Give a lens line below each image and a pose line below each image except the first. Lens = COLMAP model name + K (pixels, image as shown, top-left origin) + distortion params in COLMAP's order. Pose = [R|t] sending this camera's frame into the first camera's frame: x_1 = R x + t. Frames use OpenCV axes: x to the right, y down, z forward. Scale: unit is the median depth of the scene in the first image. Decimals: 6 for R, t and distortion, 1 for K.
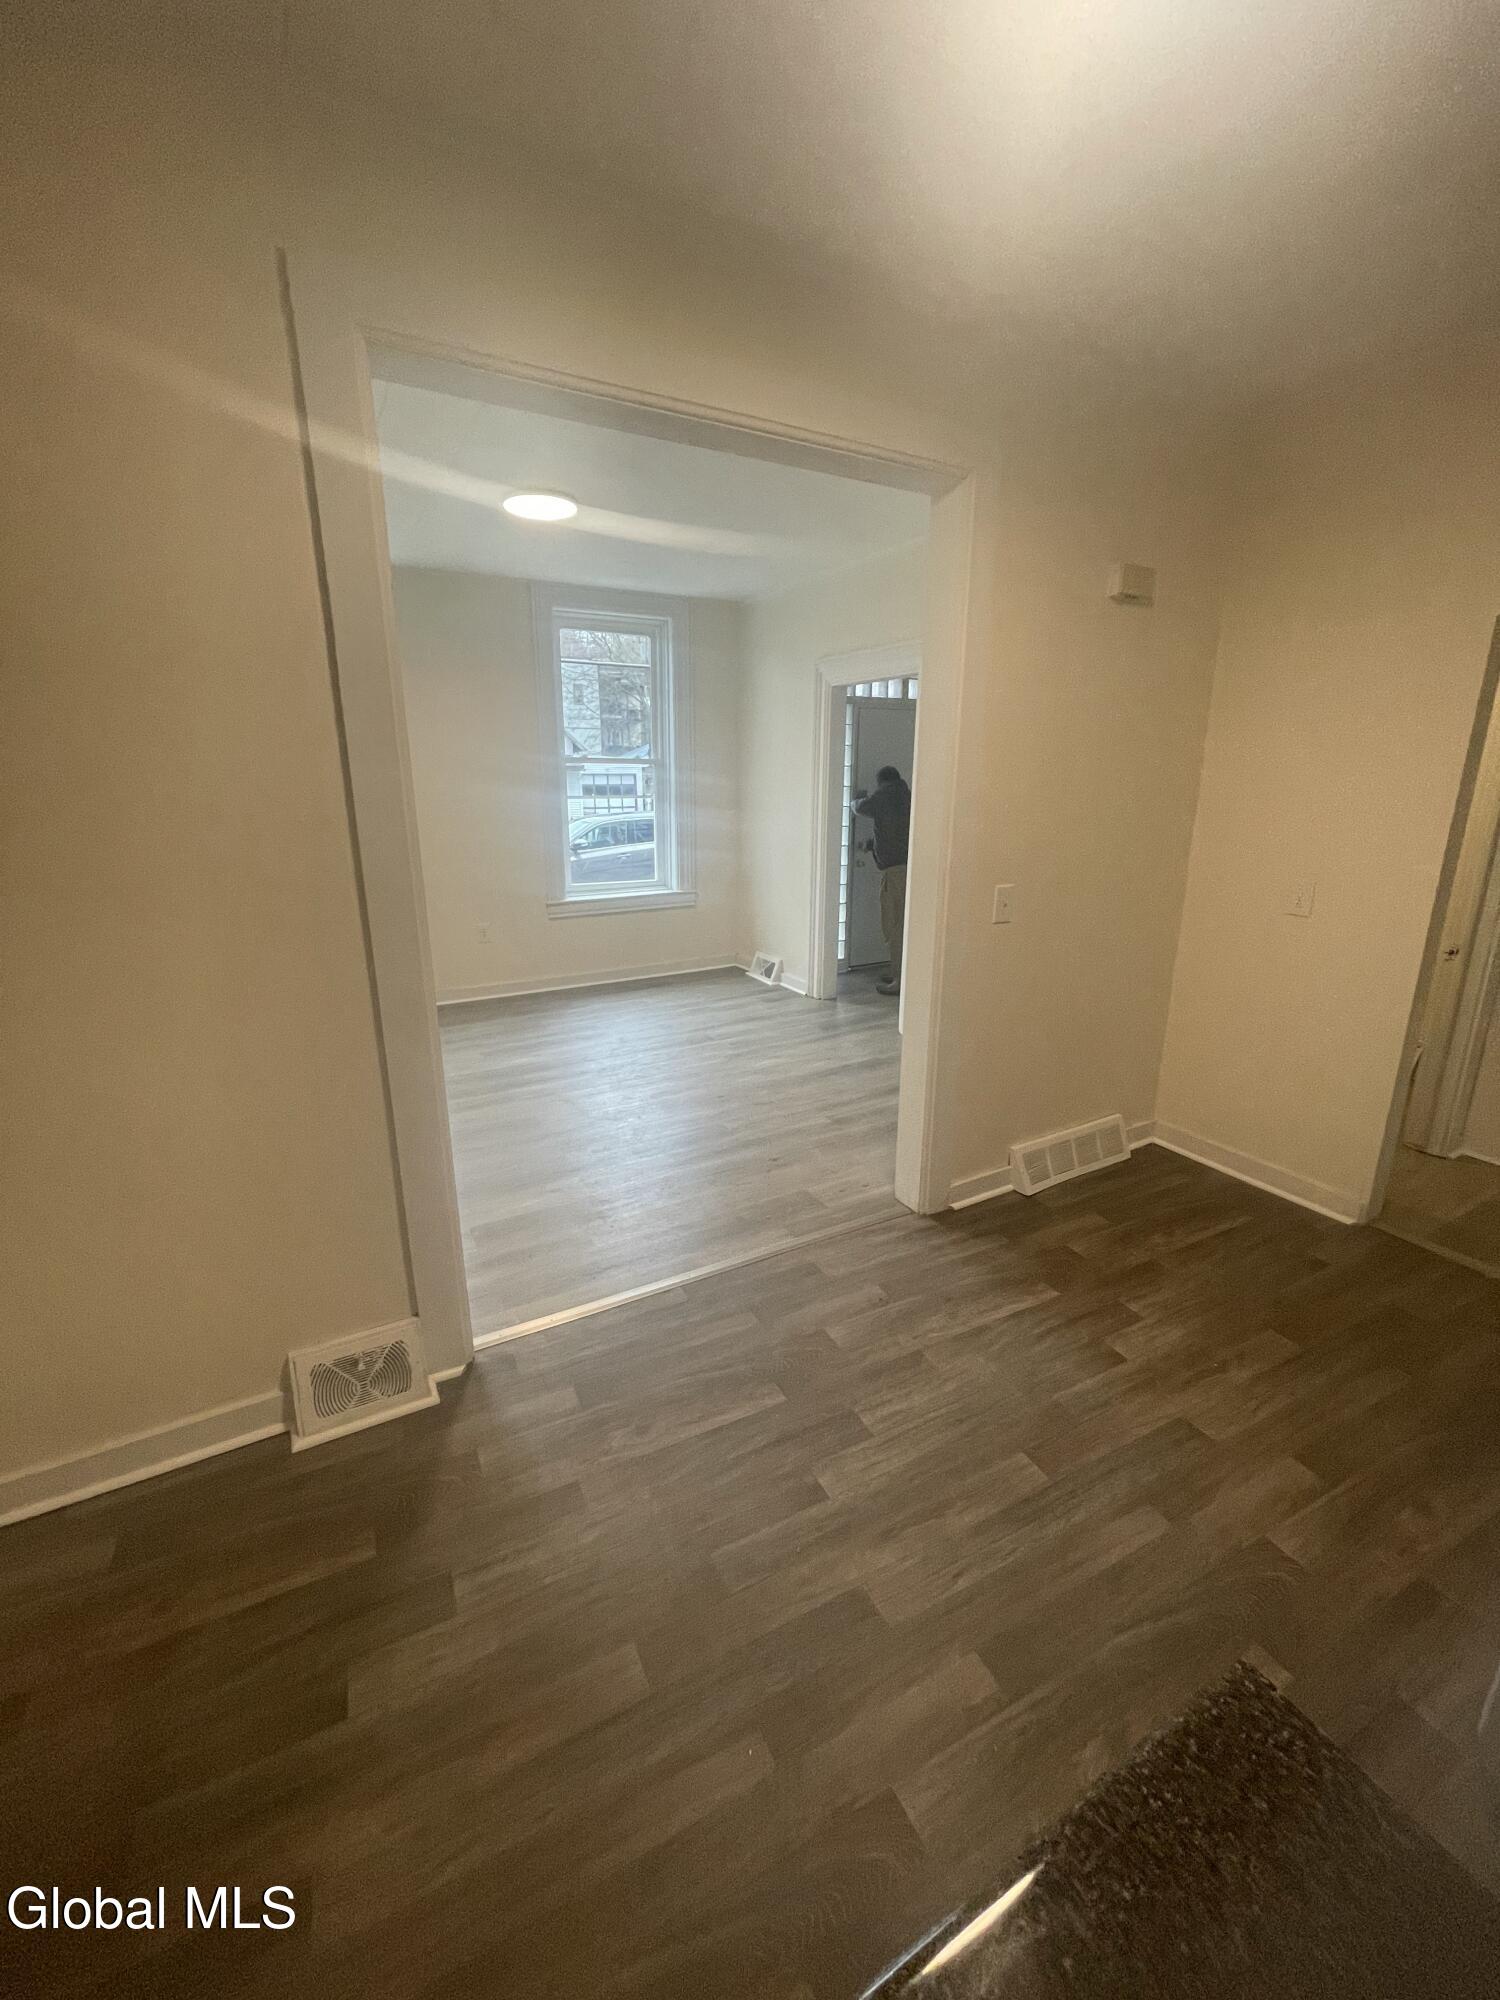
lens RADIAL K [[809.6, 0, 740.8], [0, 809.6, 986.3], [0, 0, 1]] dist [-0.001546, 0.000293]
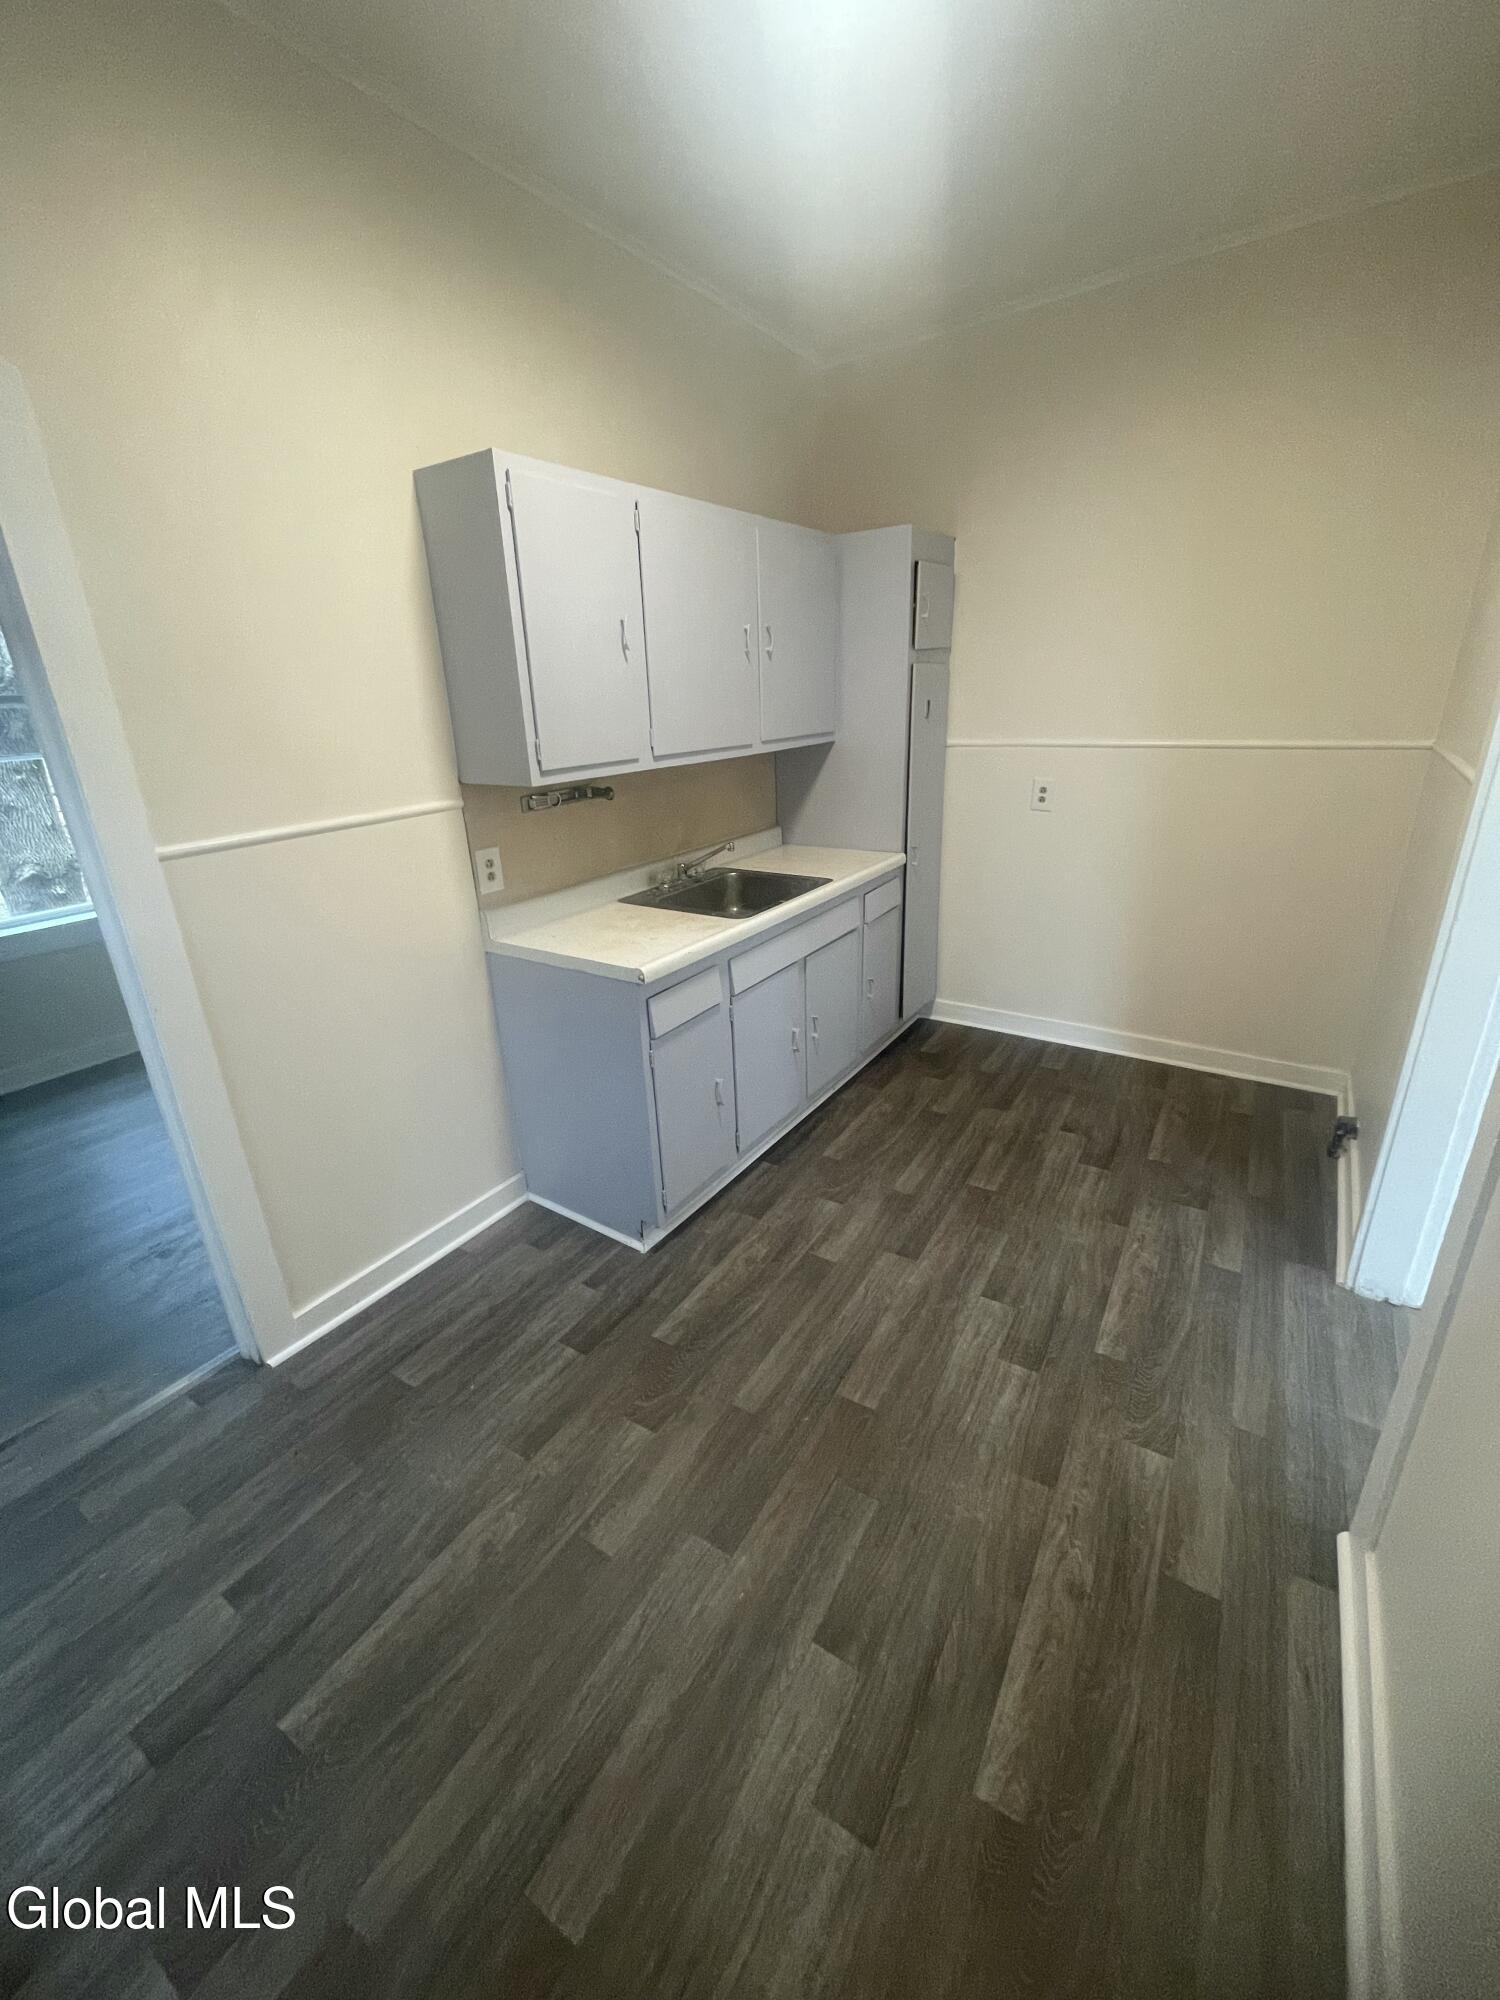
lens RADIAL K [[809.6, 0, 740.8], [0, 809.6, 986.3], [0, 0, 1]] dist [-0.001546, 0.000293]
pose [[-0.853140, 0.210771, -0.477209, 0.872829], [-0.092528, 0.839111, 0.536033, -0.350458], [0.513411, 0.501467, -0.696376, 1.403997]]
